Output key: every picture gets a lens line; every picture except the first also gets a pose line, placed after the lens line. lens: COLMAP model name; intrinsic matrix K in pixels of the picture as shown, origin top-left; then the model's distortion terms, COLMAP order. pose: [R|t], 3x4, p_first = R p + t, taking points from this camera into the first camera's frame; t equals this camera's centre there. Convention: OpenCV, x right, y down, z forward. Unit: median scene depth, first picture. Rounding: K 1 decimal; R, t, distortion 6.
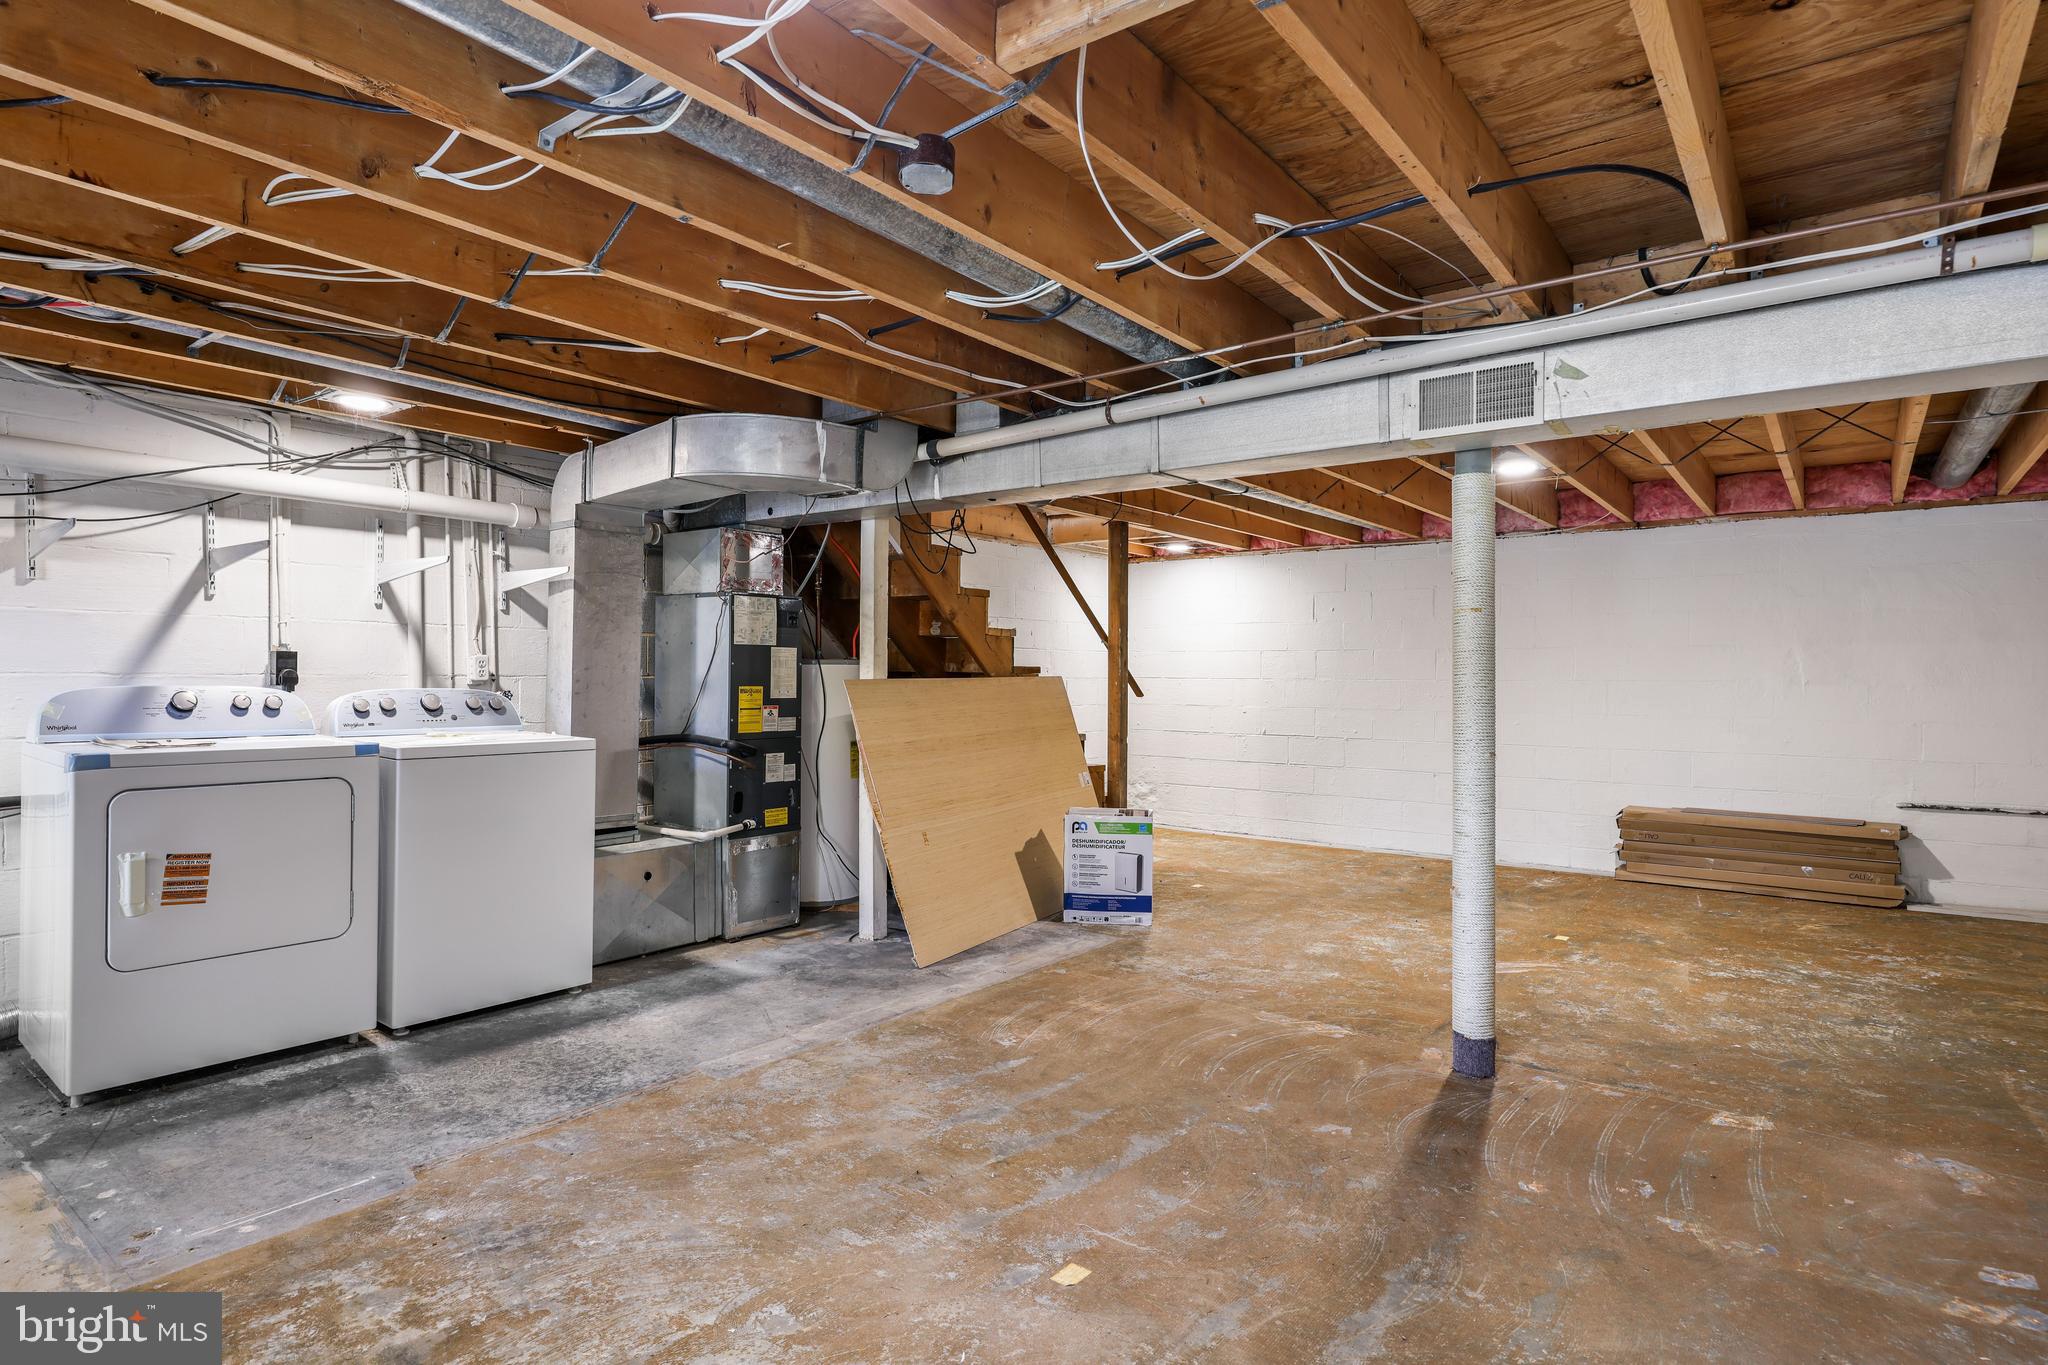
lens RADIAL K [[1091.1, 0, 1014.4], [0, 1091.1, 678.2], [0, 0, 1]] dist [0.008680, -0.002824]
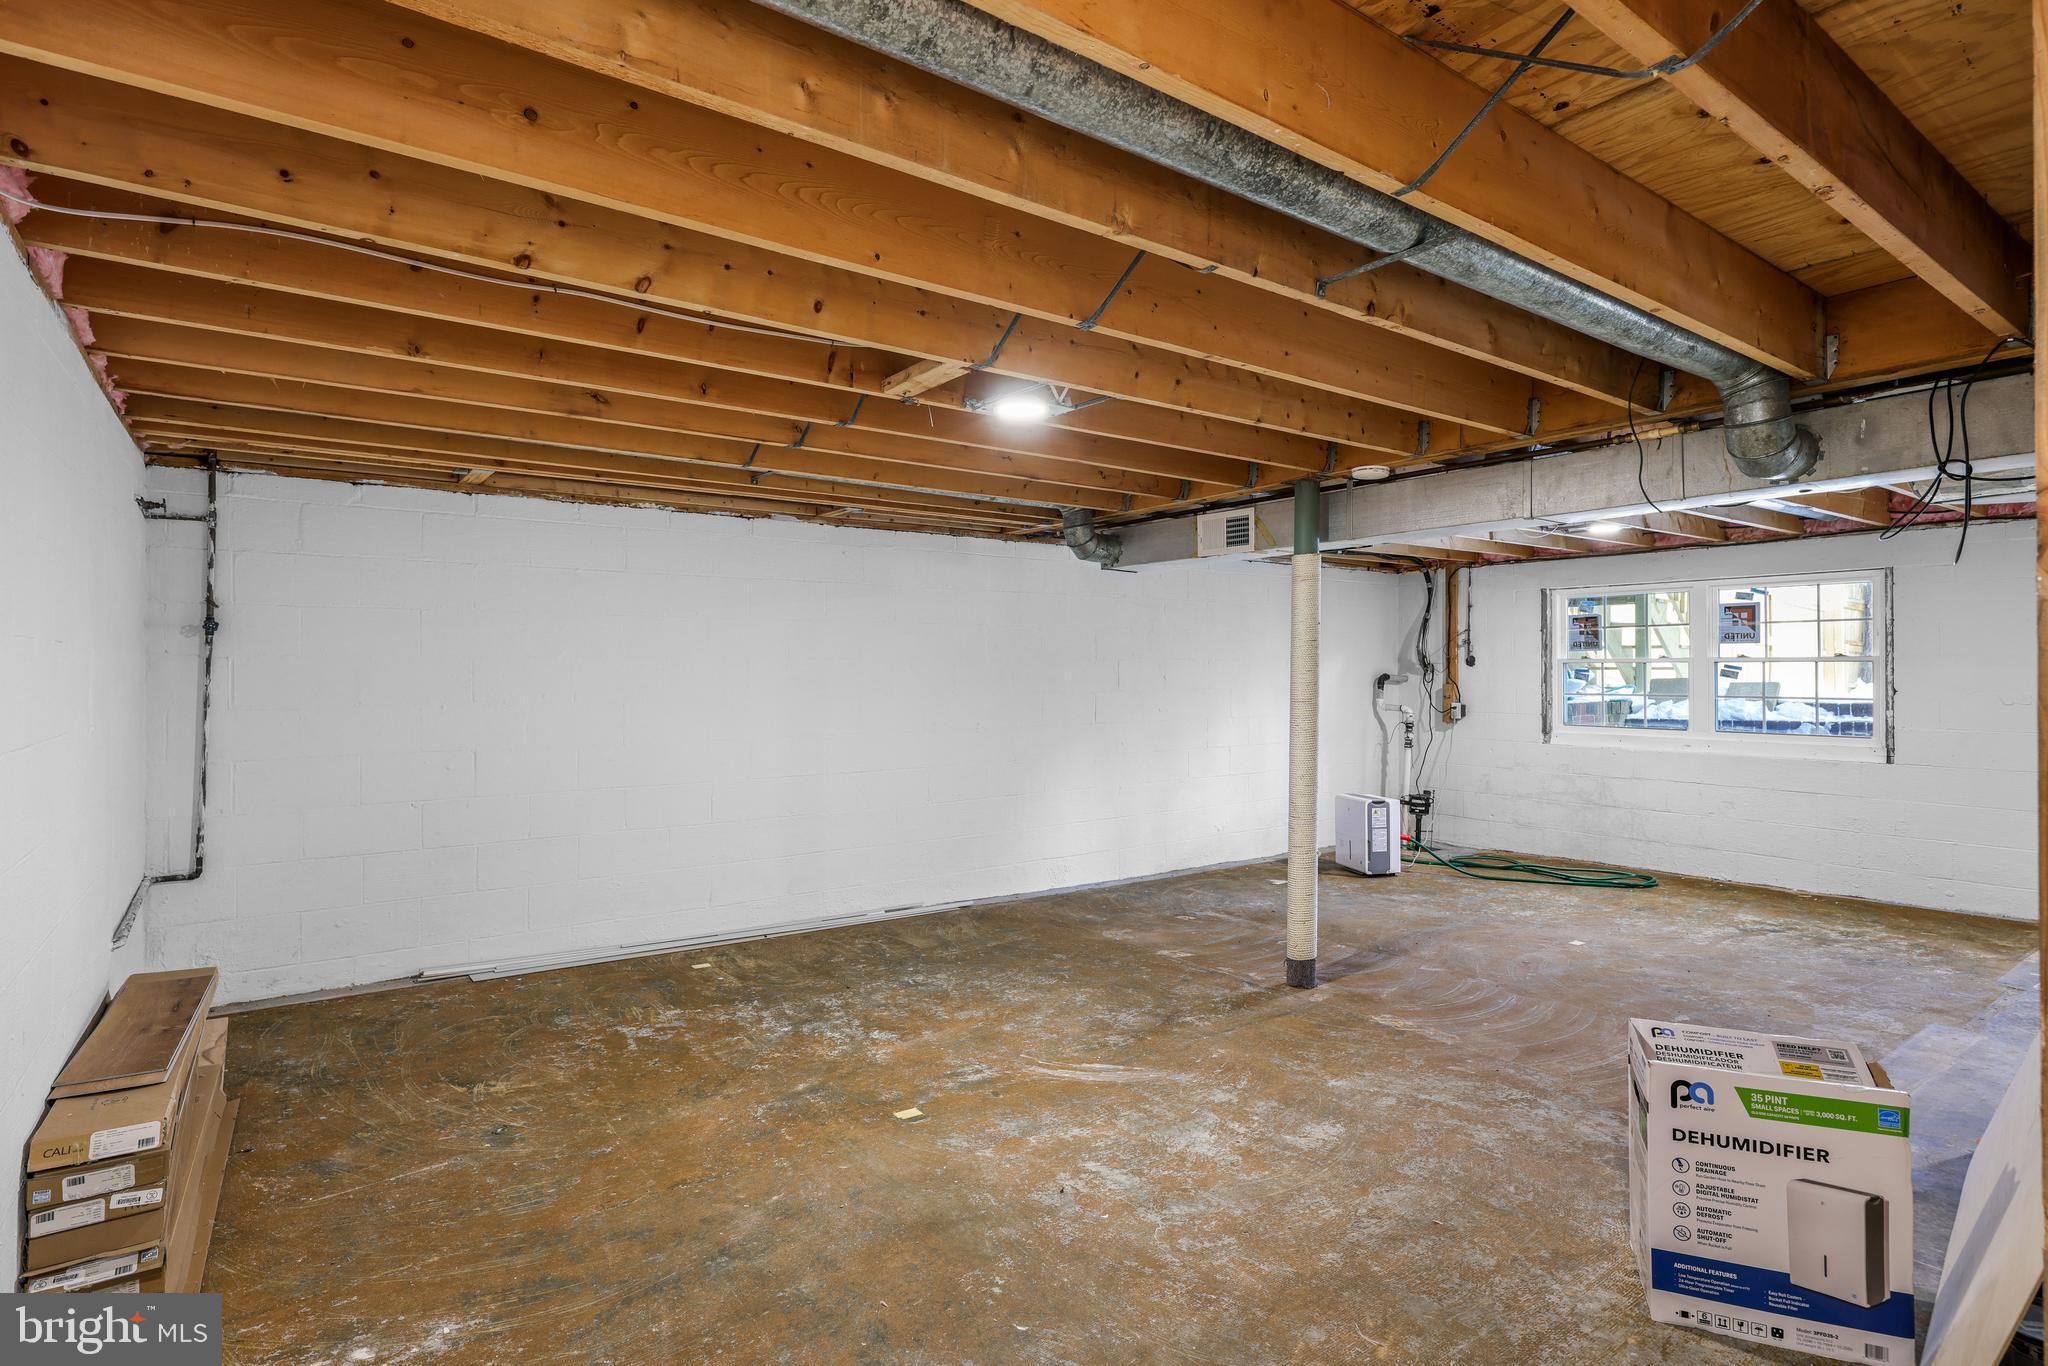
lens RADIAL K [[1020.2, 0, 1025.0], [0, 1020.2, 671.2], [0, 0, 1]] dist [-0.001243, 0.000613]
pose [[-0.960702, -0.006216, 0.277512, 0.349496], [-0.005015, 0.999975, 0.005036, -0.035749], [-0.277536, 0.003447, -0.960709, 2.032852]]
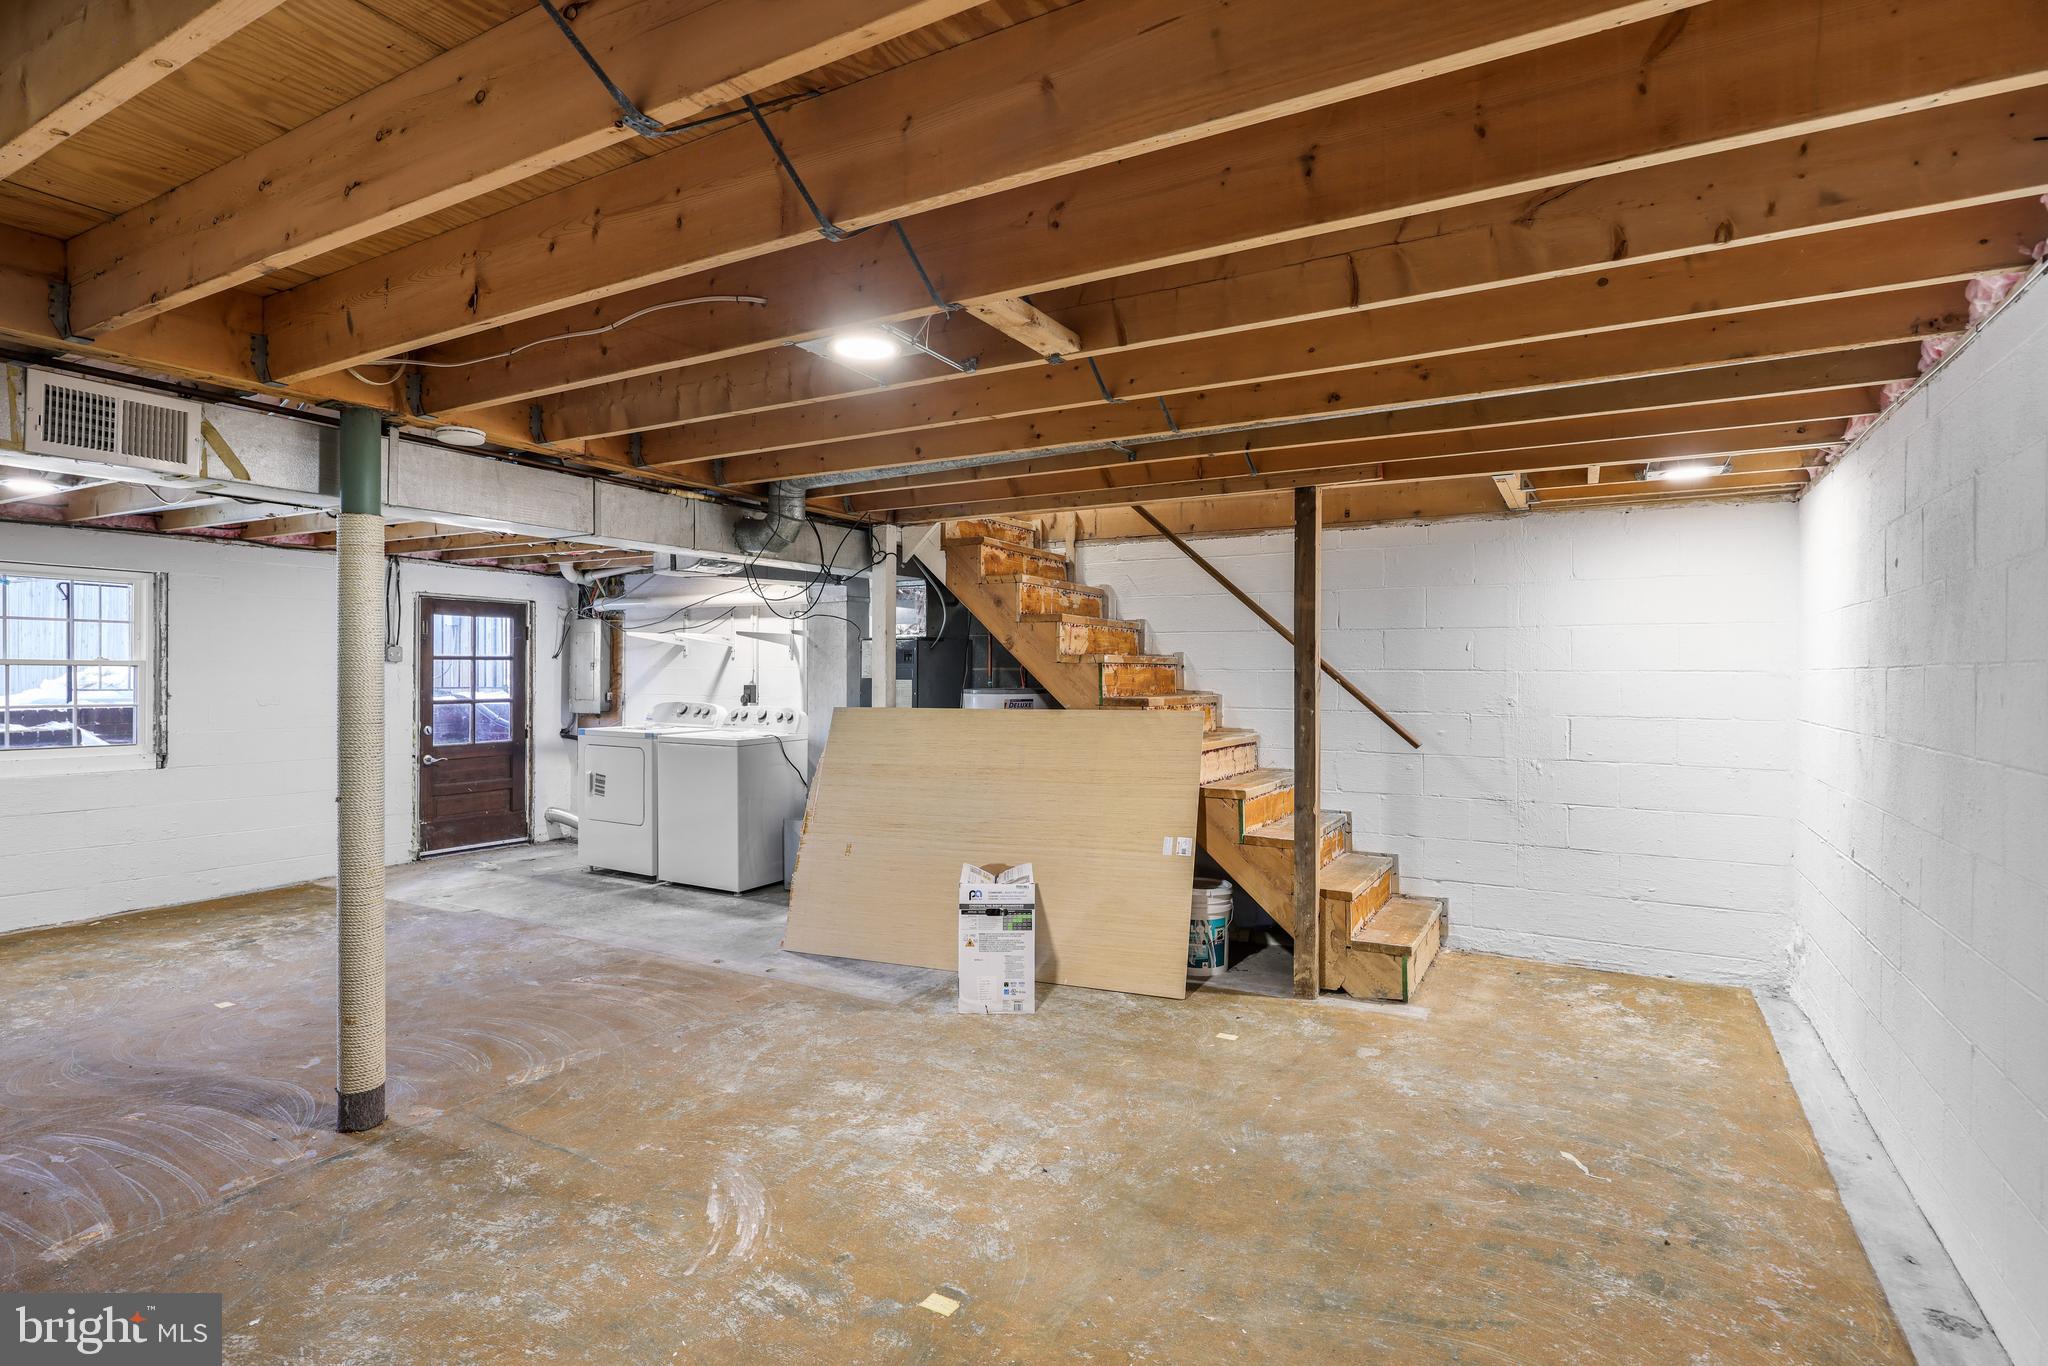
lens RADIAL K [[1020.2, 0, 1010.6], [0, 1020.2, 683.5], [0, 0, 1]] dist [-0.001243, 0.000613]
pose [[0.128623, 0.000707, -0.991693, 1.214296], [-0.008426, 0.999964, -0.000380, -0.032257], [0.991658, 0.008405, 0.128624, 1.266467]]
